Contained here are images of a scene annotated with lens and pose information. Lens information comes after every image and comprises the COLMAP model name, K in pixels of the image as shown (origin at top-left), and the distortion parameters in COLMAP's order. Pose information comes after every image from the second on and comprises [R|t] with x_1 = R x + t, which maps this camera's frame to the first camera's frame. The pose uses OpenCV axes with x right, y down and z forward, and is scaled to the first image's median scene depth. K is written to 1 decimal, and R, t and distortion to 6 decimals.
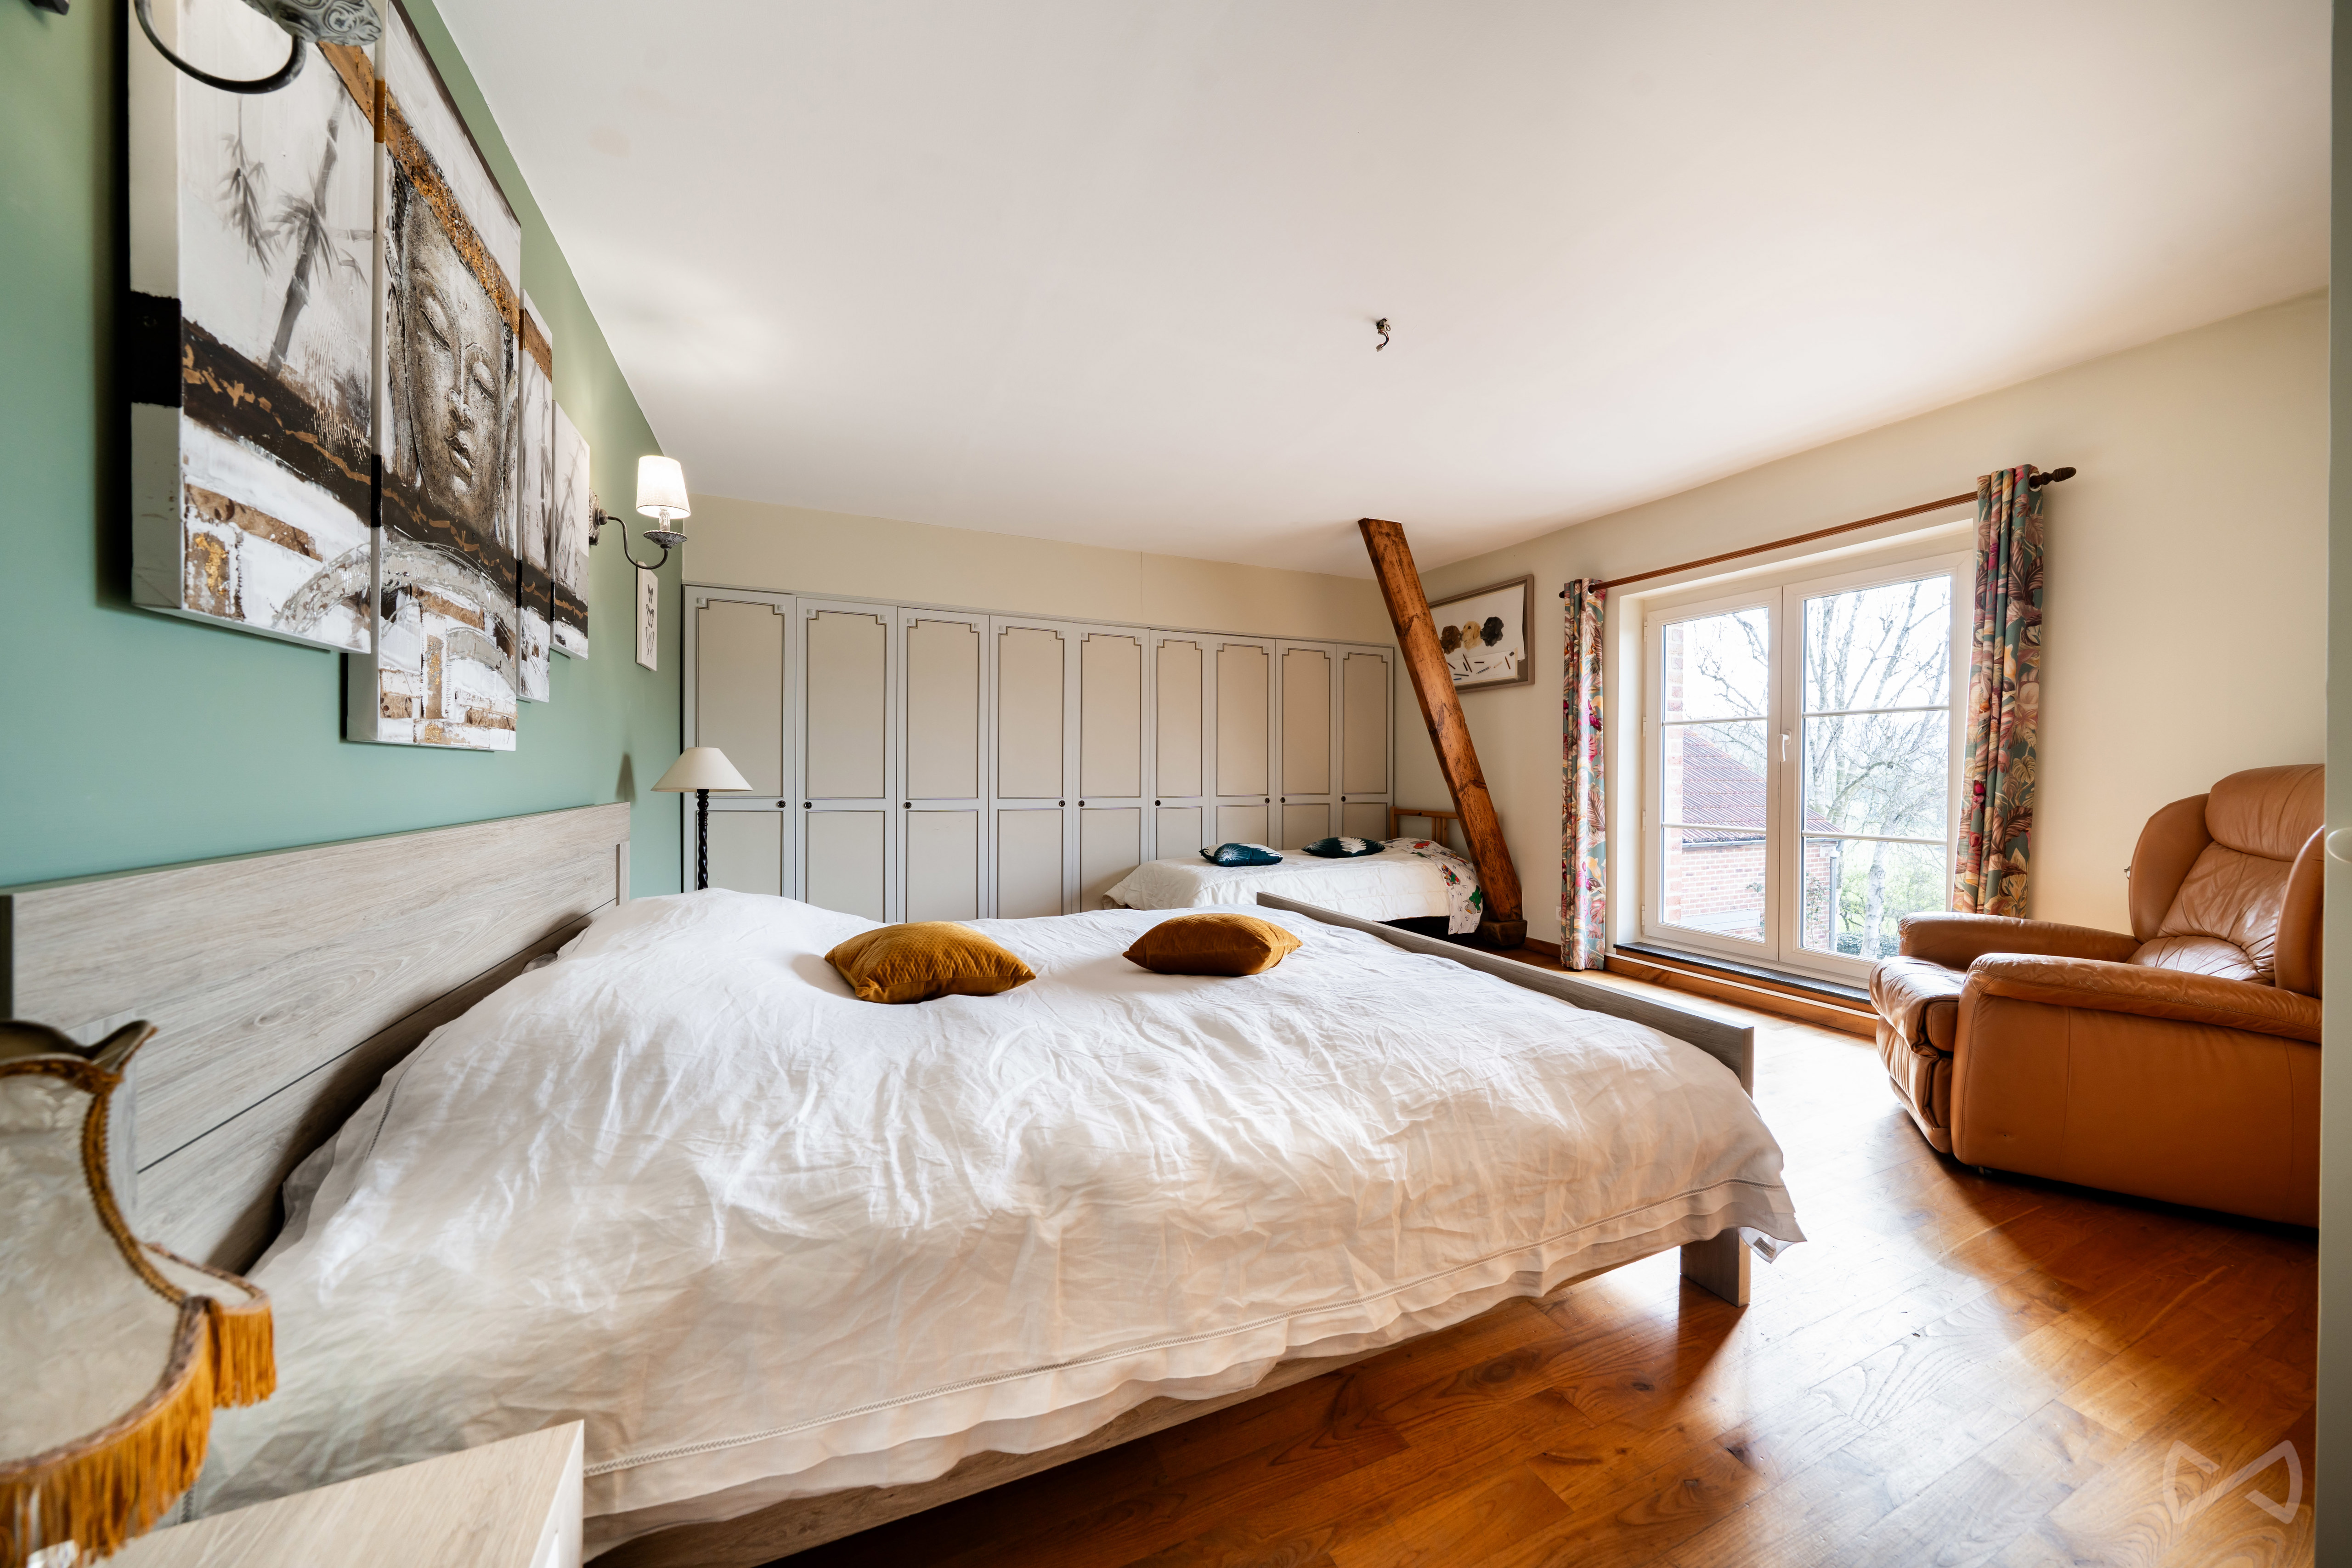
lens RADIAL K [[801.8, 0, 1172.0], [0, 801.8, 776.7], [0, 0, 1]] dist [-0.002542, -0.000258]
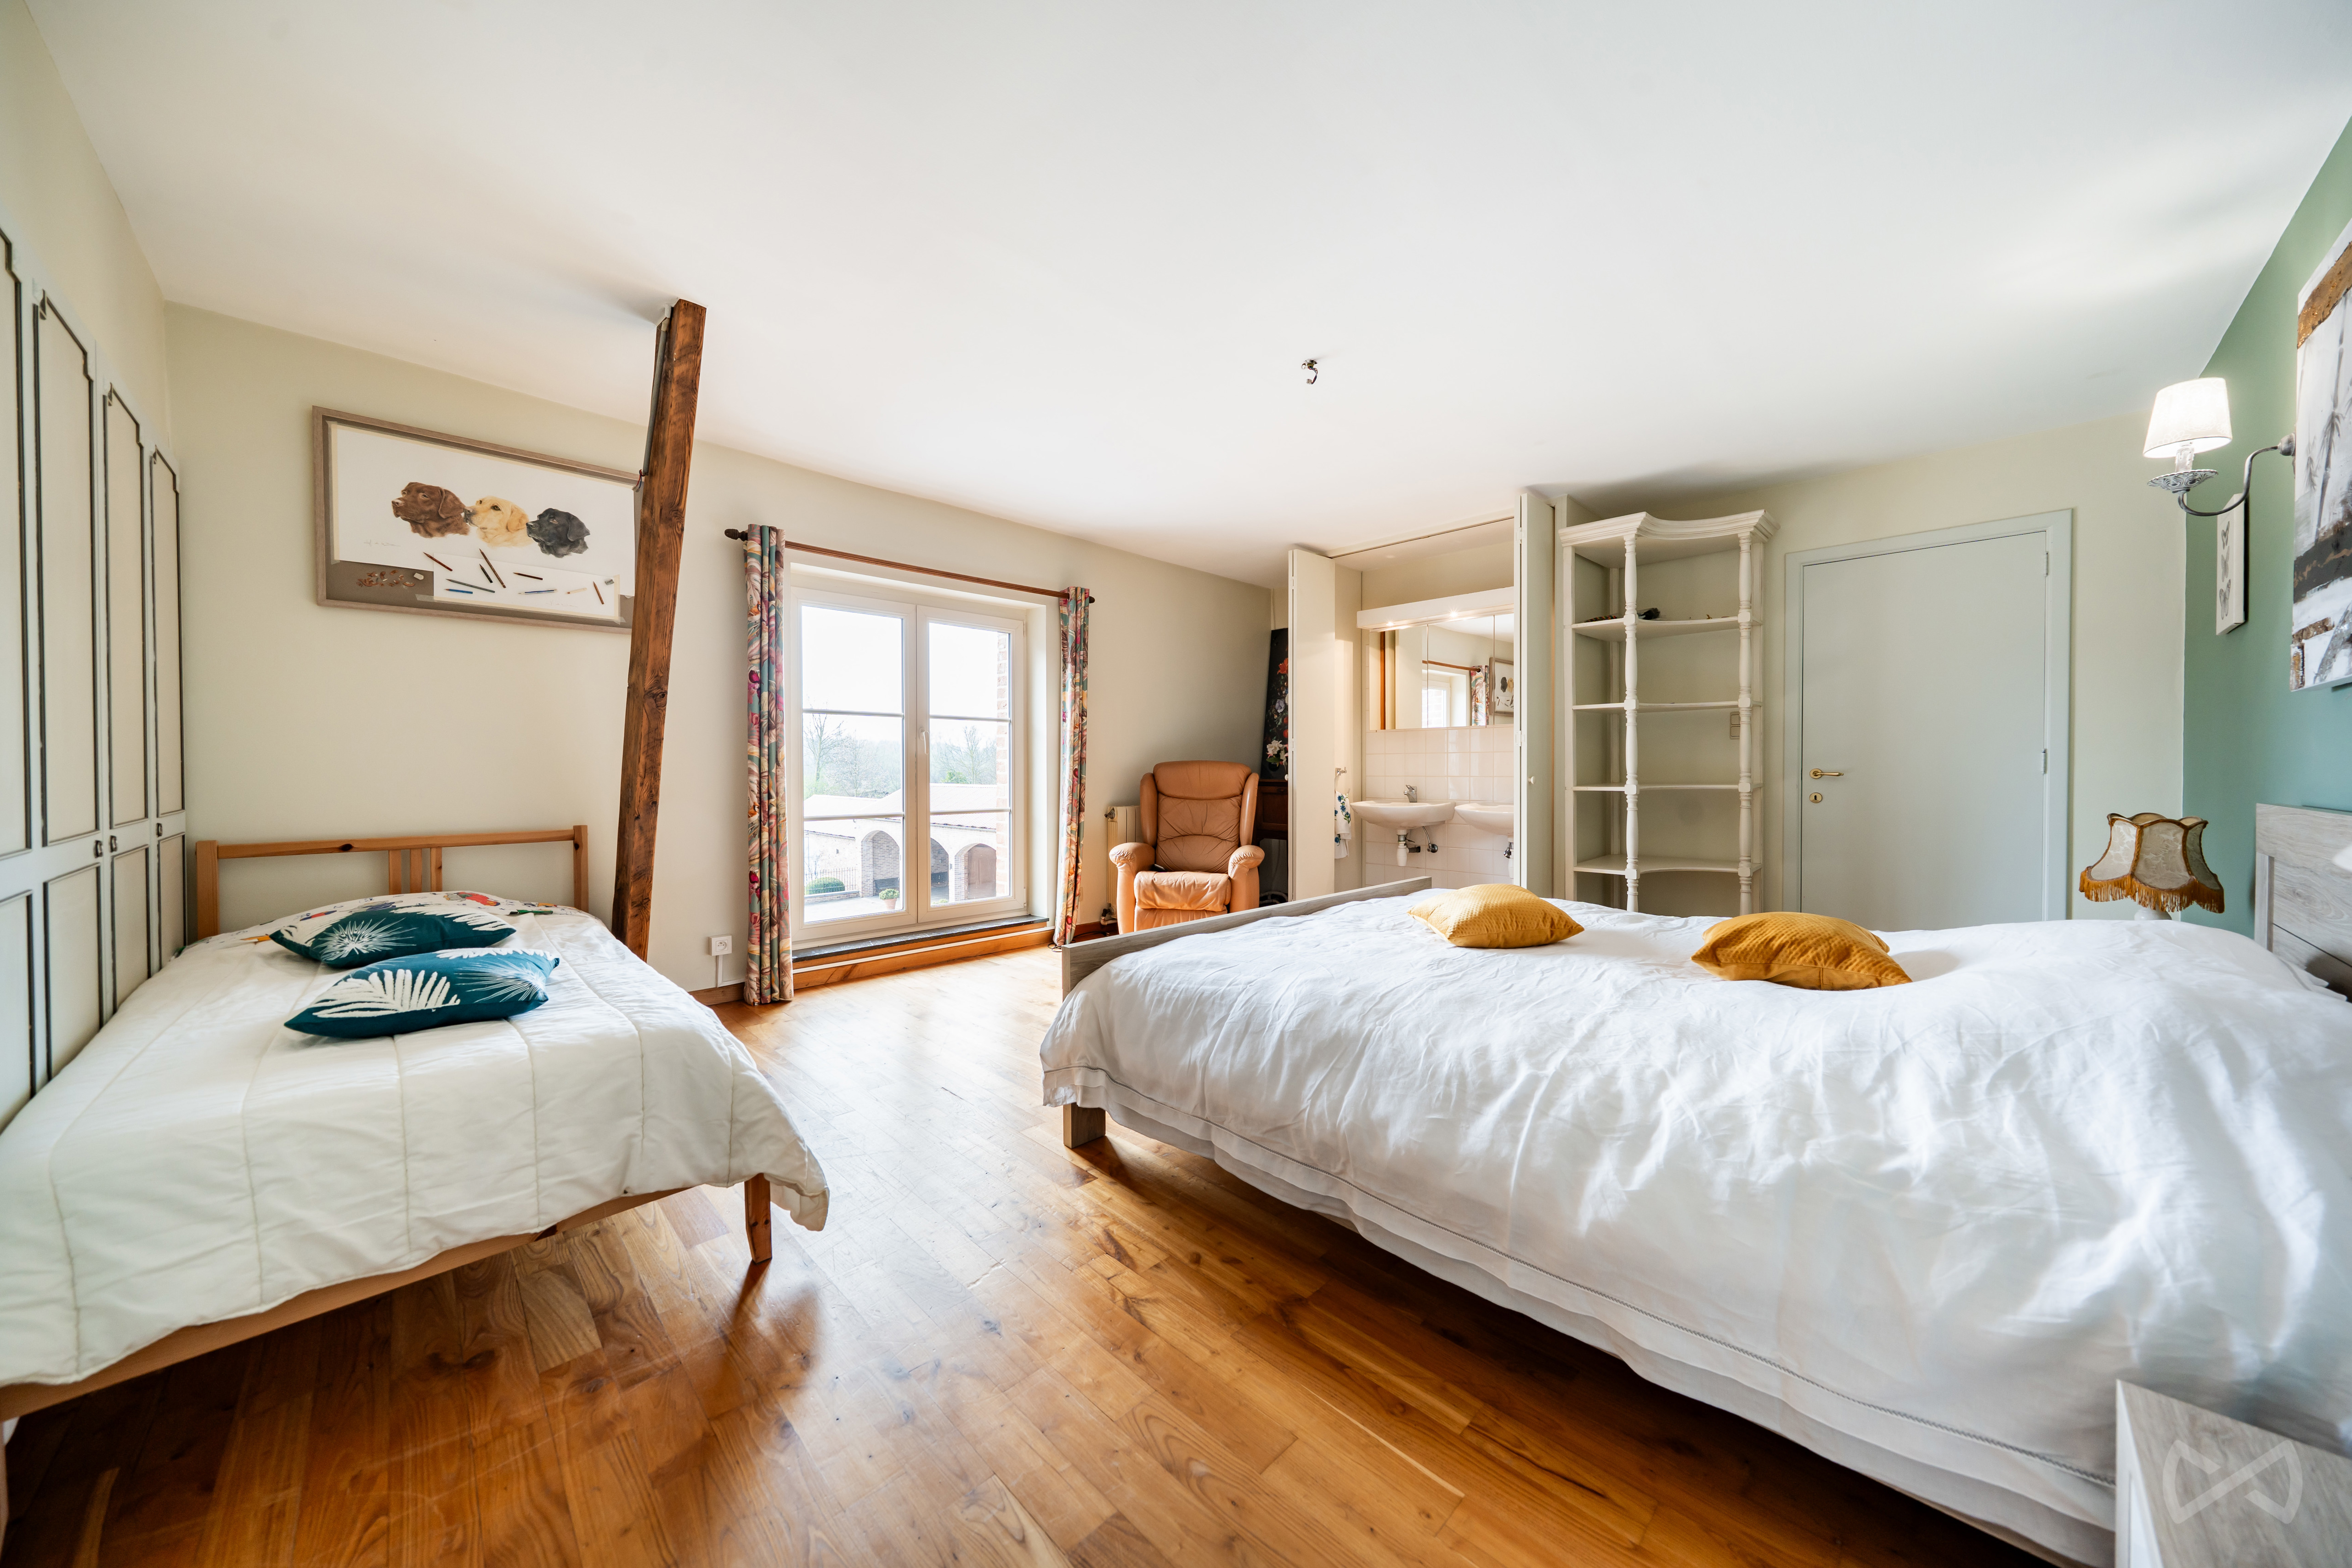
lens RADIAL K [[801.8, 0, 1174.1], [0, 801.8, 778.8], [0, 0, 1]] dist [-0.002542, -0.000258]
pose [[-0.362599, -0.011277, 0.931877, -0.349918], [0.007454, 0.999860, 0.015000, 0.001861], [-0.931916, 0.012385, -0.362464, 0.786624]]
